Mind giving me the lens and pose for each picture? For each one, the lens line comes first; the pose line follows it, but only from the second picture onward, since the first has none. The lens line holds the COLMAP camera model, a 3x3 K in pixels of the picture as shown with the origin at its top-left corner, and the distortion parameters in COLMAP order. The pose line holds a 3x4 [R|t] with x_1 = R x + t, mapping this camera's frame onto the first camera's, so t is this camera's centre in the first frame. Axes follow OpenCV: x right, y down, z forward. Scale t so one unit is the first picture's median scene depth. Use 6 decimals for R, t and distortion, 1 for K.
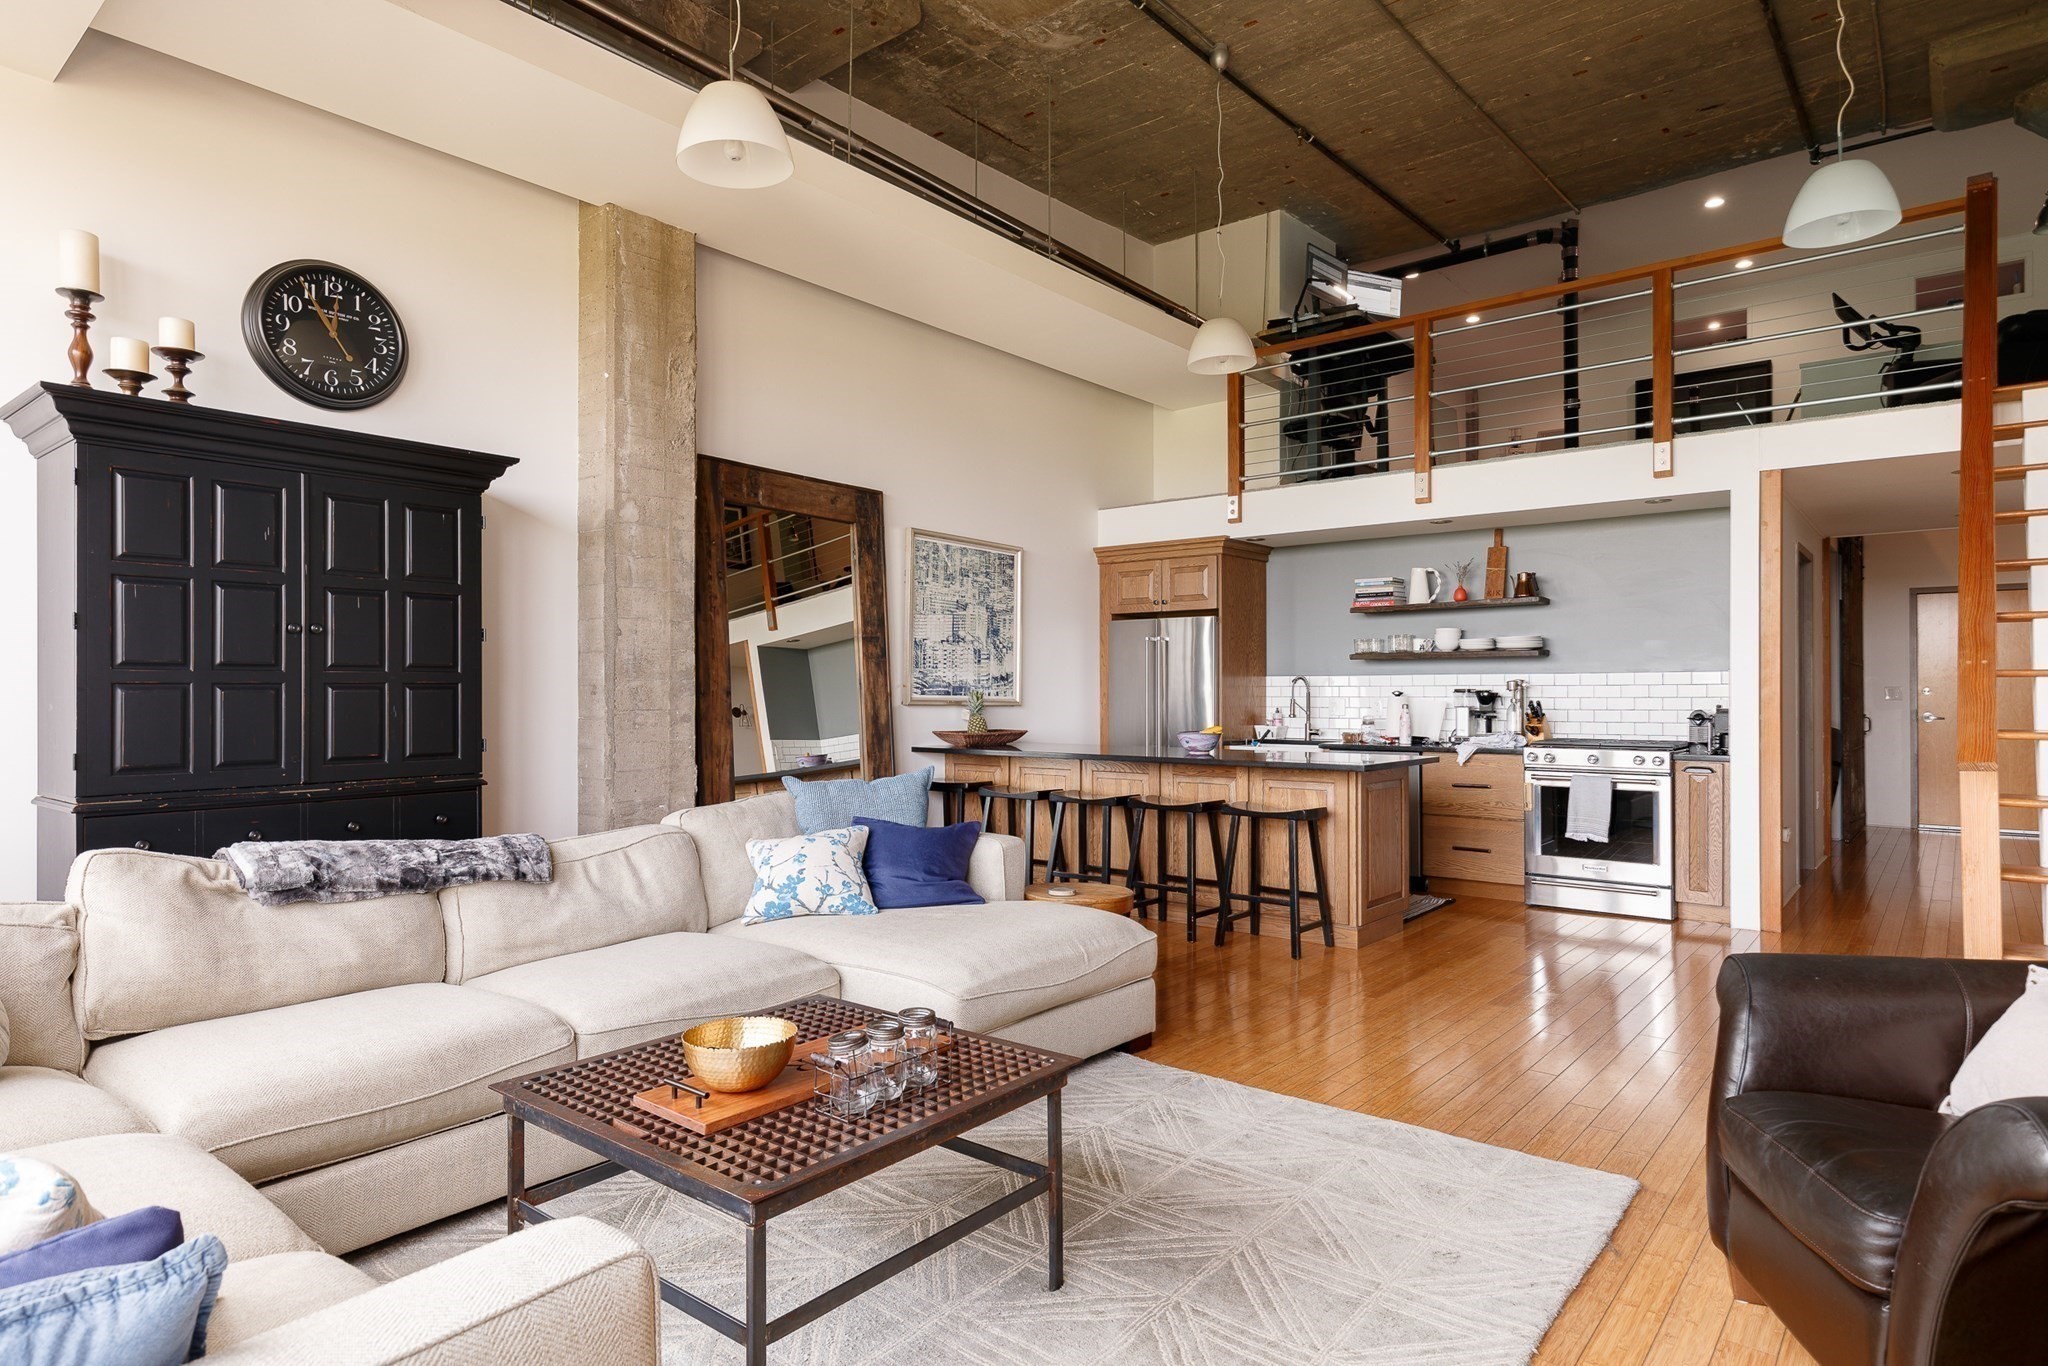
lens RADIAL K [[1156.9, 0, 1026.3], [0, 1156.9, 691.1], [0, 0, 1]] dist [0.012428, -0.002950]
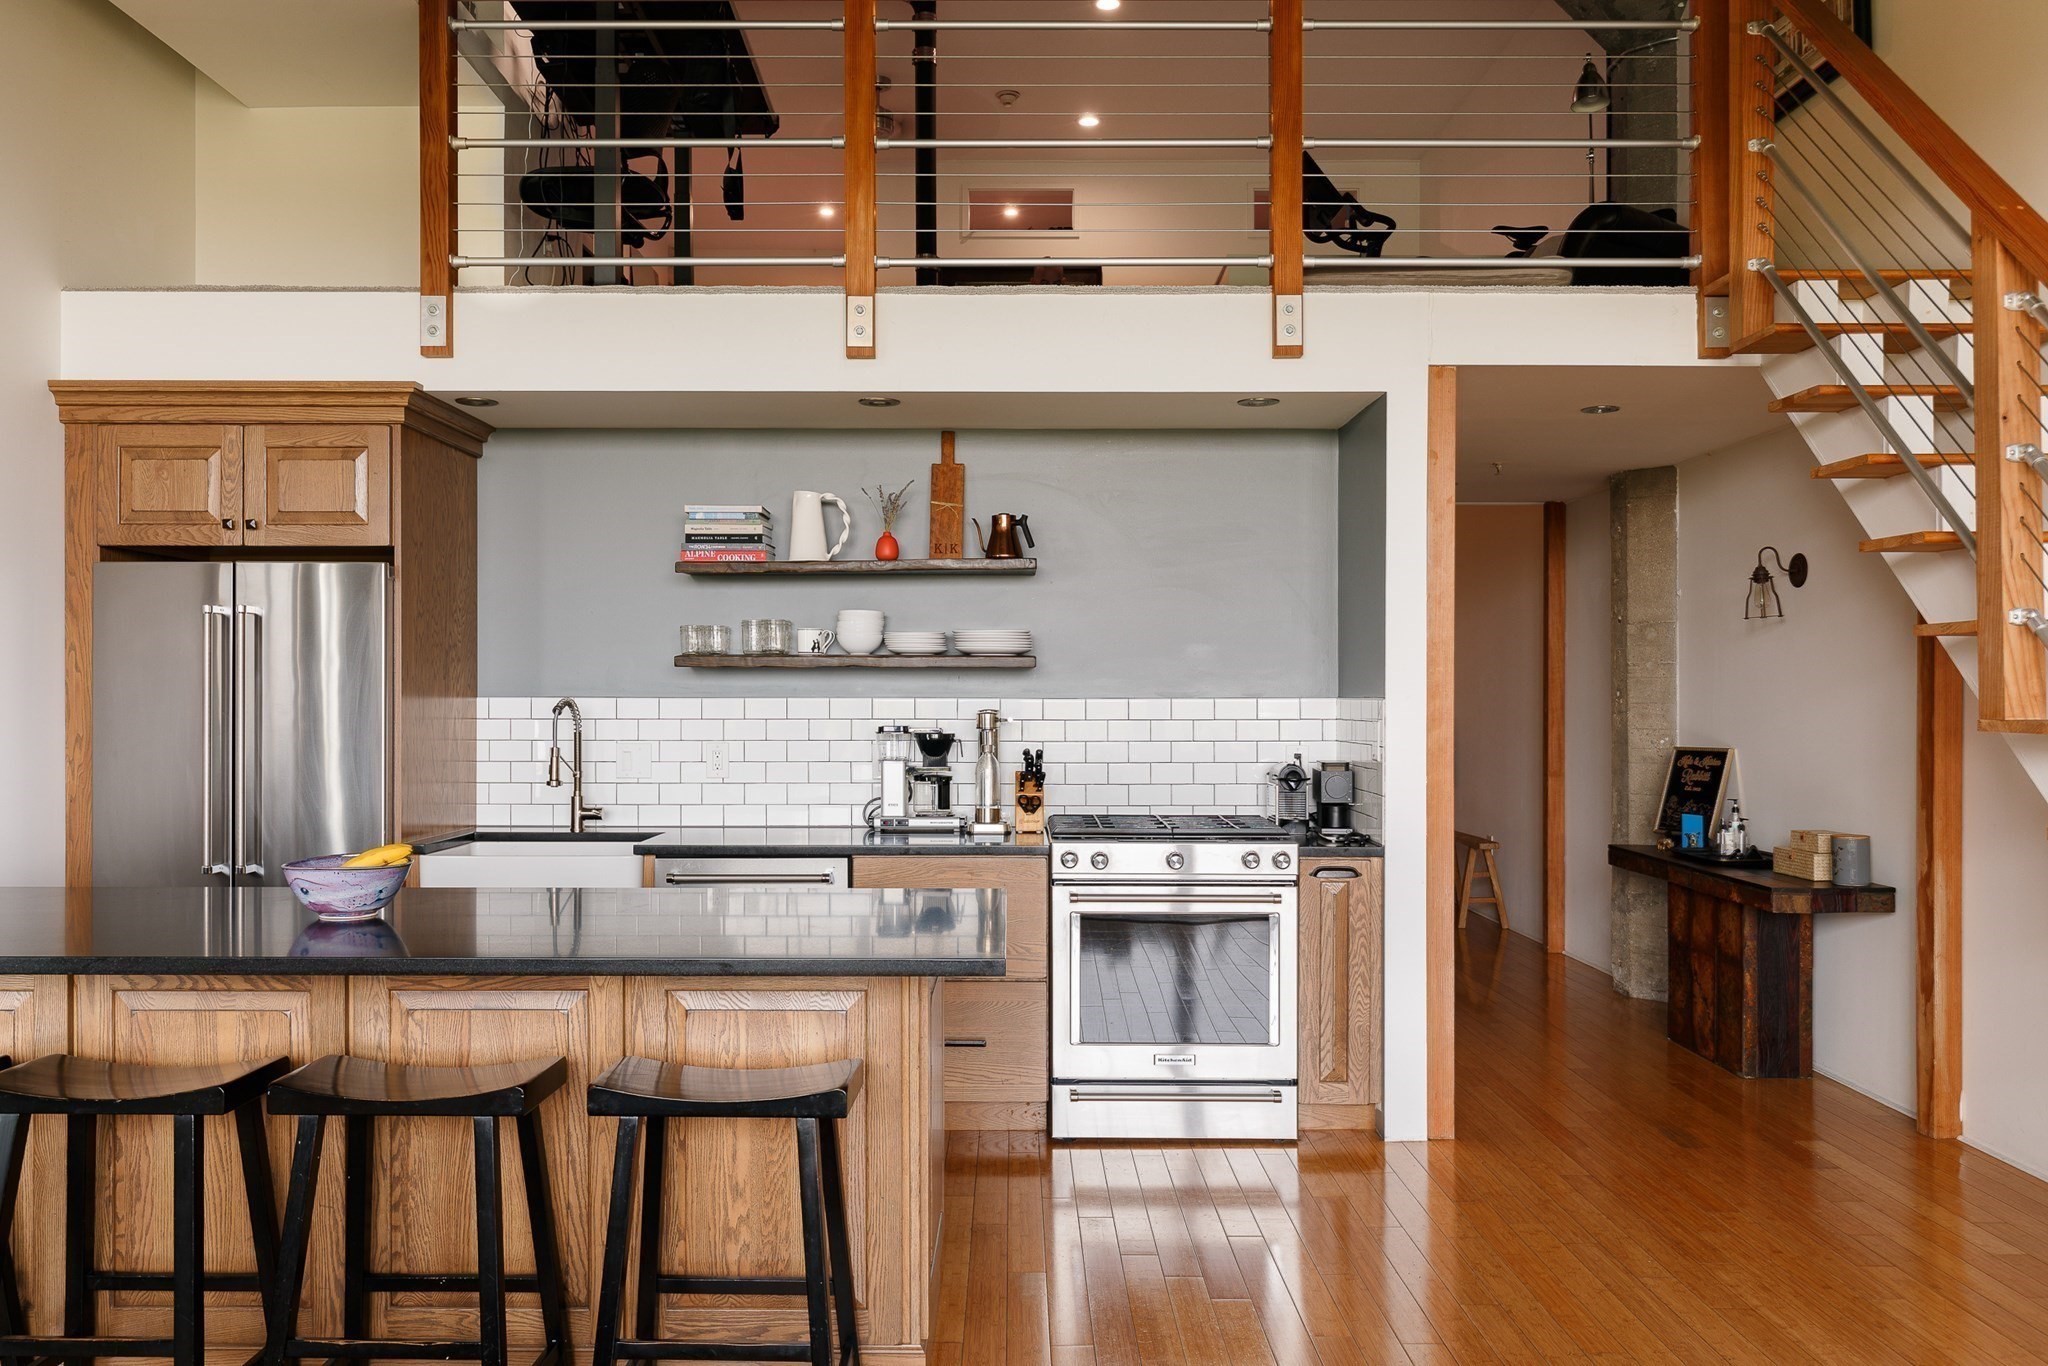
lens RADIAL K [[1508.3, 0, 997.2], [0, 1508.3, 689.7], [0, 0, 1]] dist [0.008392, -0.008986]
pose [[0.778322, 0.003432, 0.627856, -0.018146], [-0.003380, 0.999993, -0.001277, -0.017845], [-0.627856, -0.001128, 0.778329, 0.437266]]
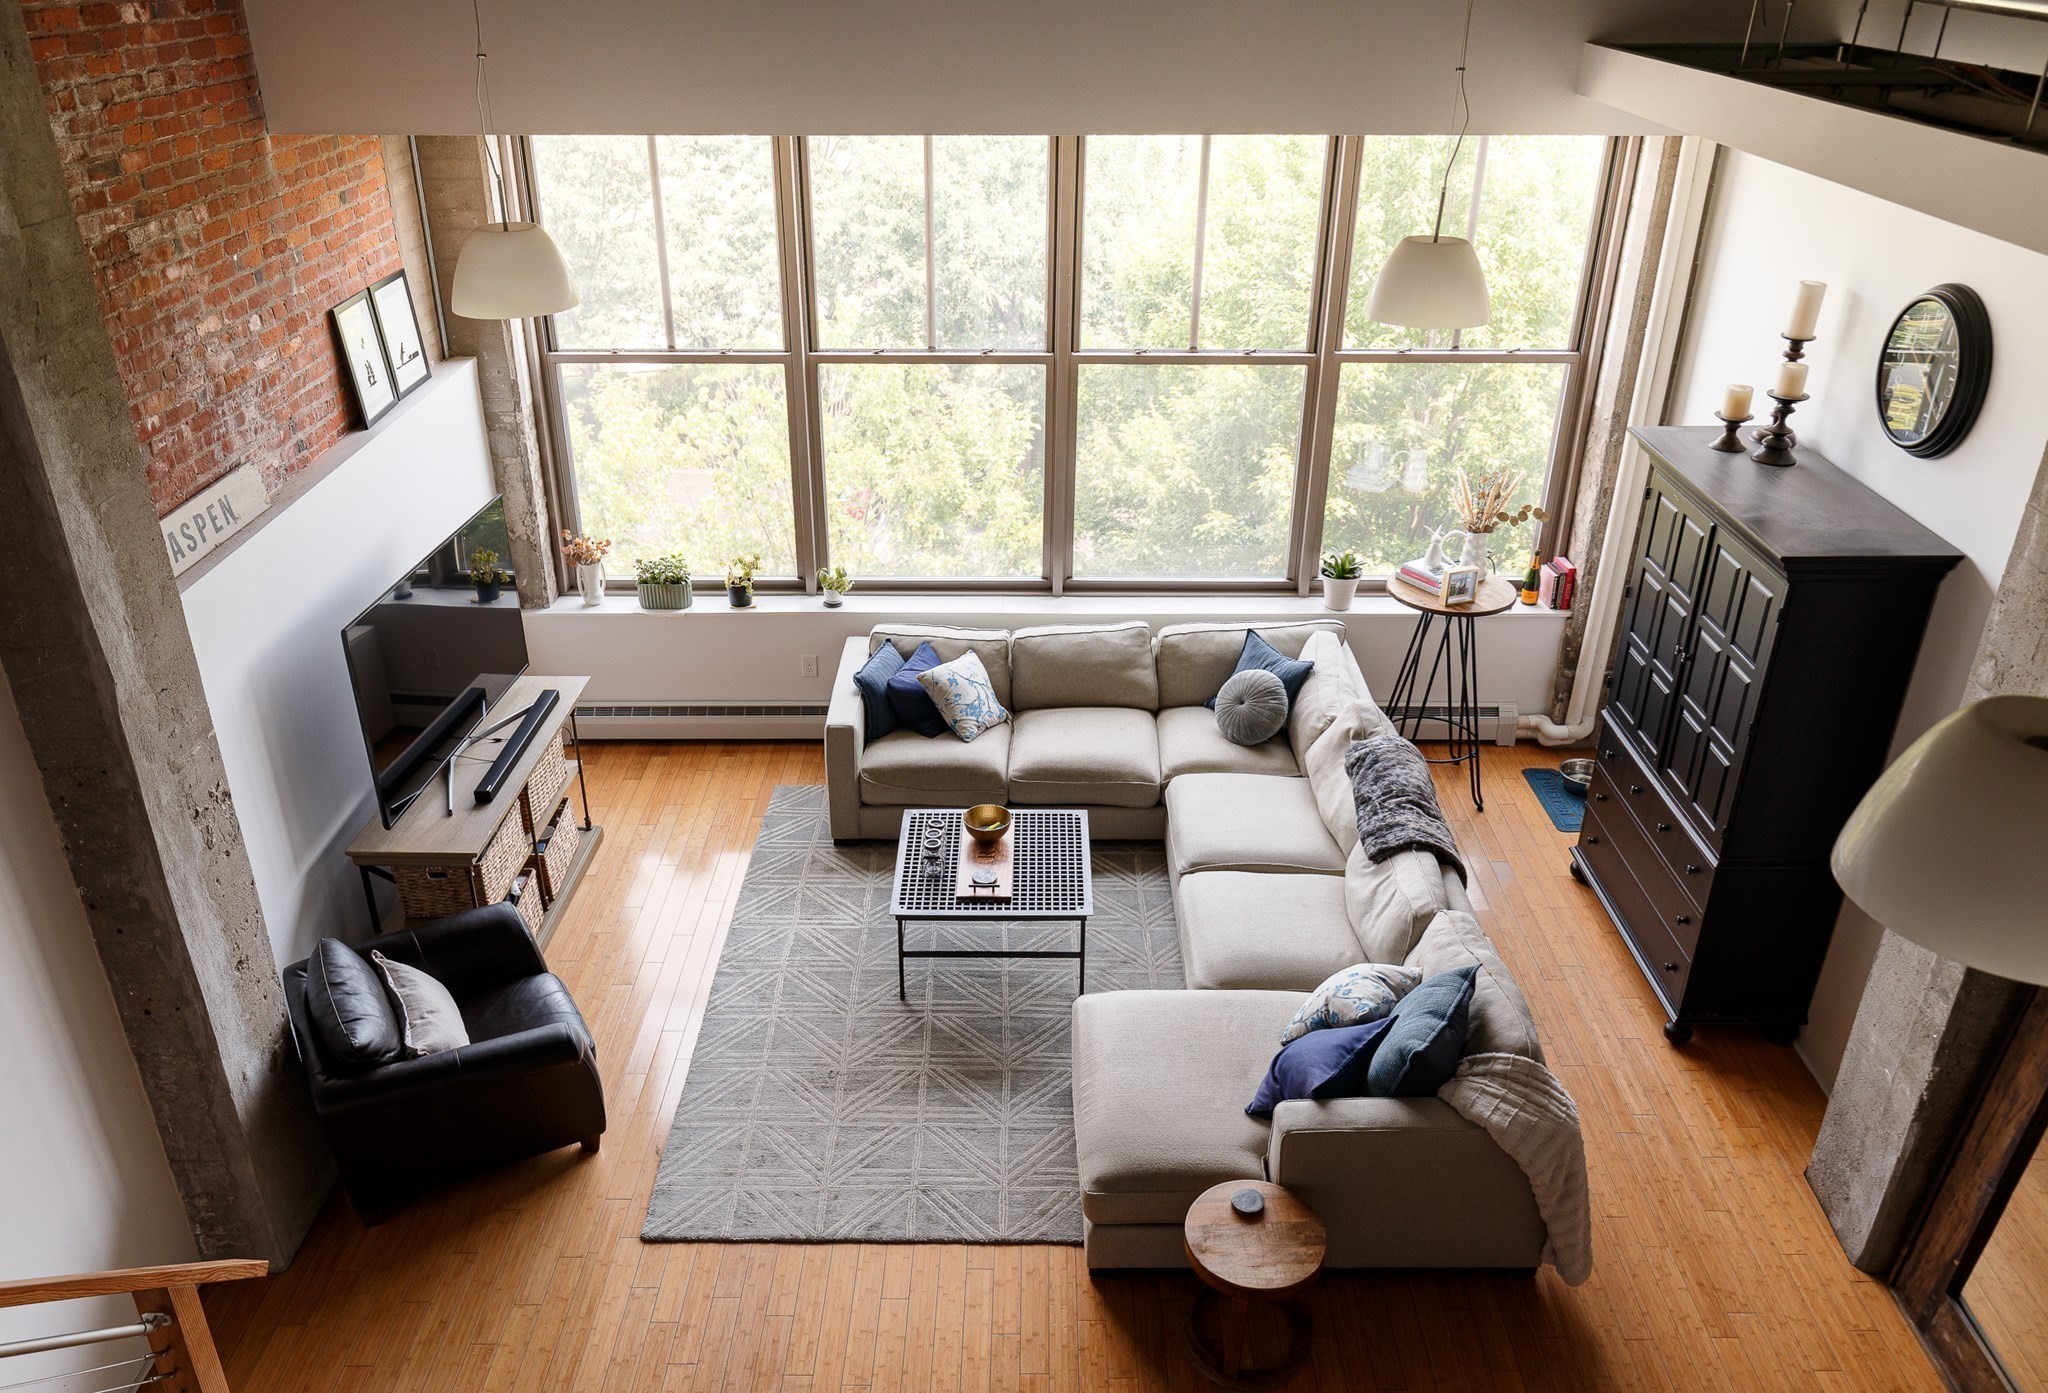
lens RADIAL K [[1526.7, 0, 1038.7], [0, 1526.7, 703.9], [0, 0, 1]] dist [-0.021577, 0.002603]
pose [[-0.777076, 0.286746, -0.560294, 0.389601], [-0.005671, 0.886968, 0.461796, -0.377844], [0.629381, 0.362028, -0.687616, 0.901751]]
